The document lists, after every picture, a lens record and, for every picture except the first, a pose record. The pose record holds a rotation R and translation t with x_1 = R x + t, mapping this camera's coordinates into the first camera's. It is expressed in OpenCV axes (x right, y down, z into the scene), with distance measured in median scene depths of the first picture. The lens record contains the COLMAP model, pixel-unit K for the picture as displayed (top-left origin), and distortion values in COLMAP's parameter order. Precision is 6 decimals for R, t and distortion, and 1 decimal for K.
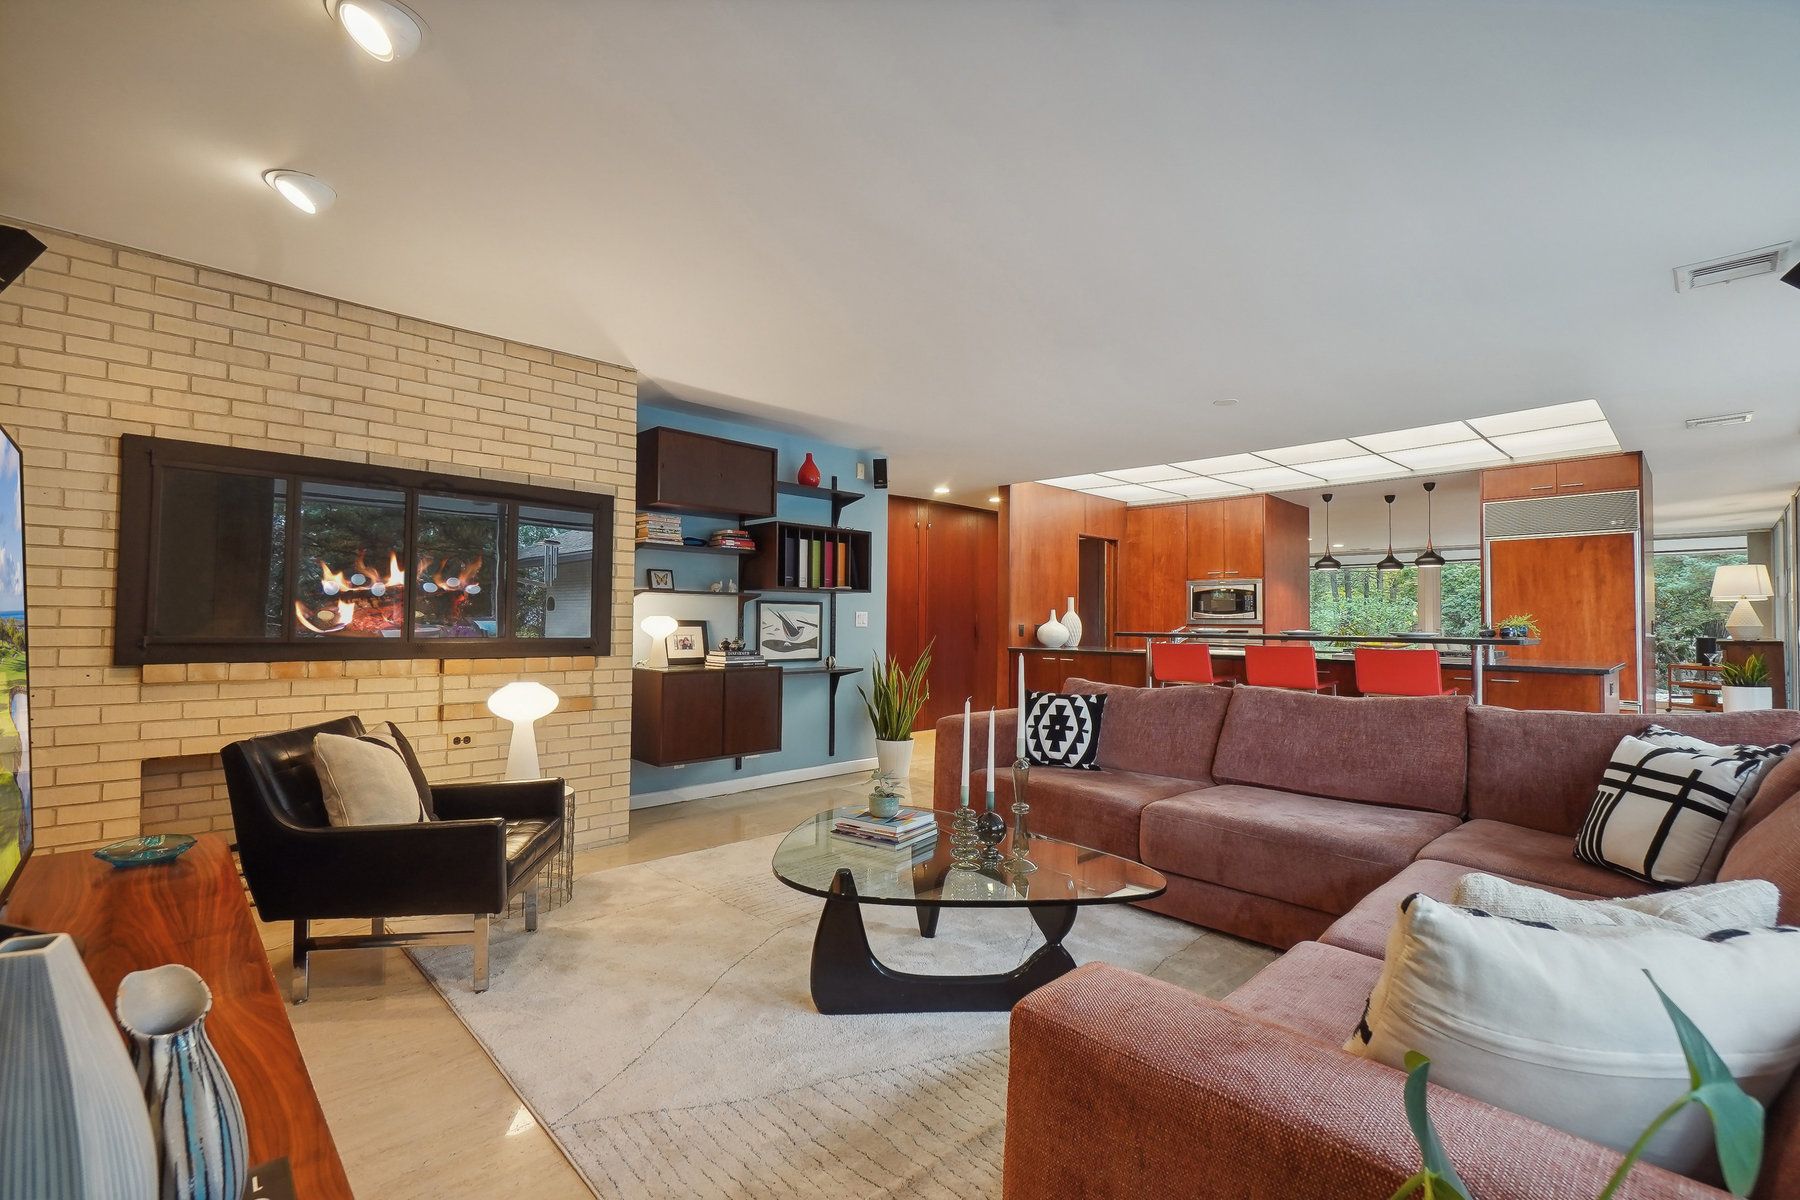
lens RADIAL K [[795.0, 0, 889.3], [0, 795.0, 609.0], [0, 0, 1]] dist [0.002984, 0.000093]
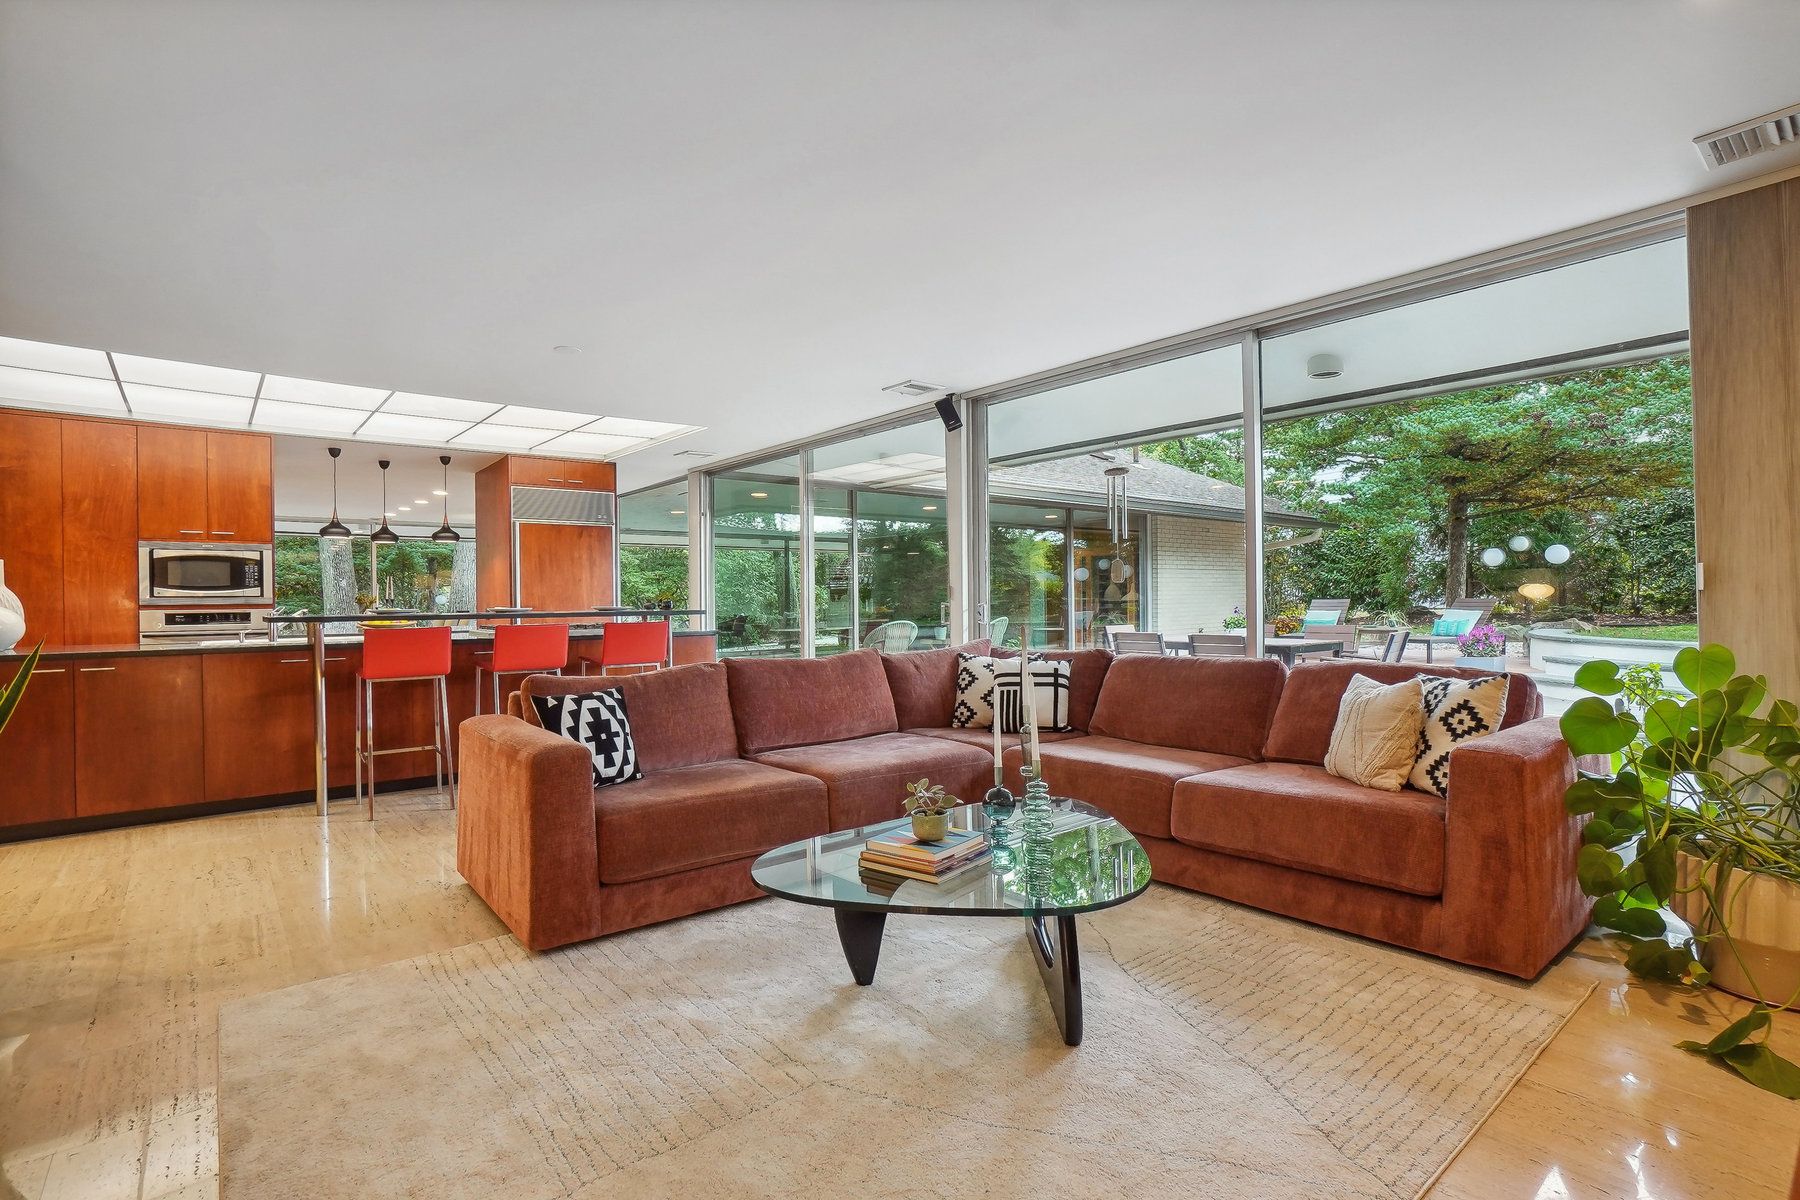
lens RADIAL K [[855.3, 0, 890.4], [0, 855.3, 595.0], [0, 0, 1]] dist [-0.004927, -0.000102]
pose [[0.071586, -0.006804, 0.997411, -0.386063], [-0.005601, 0.999958, 0.007223, 0.001731], [-0.997419, -0.006104, 0.071545, 0.423855]]
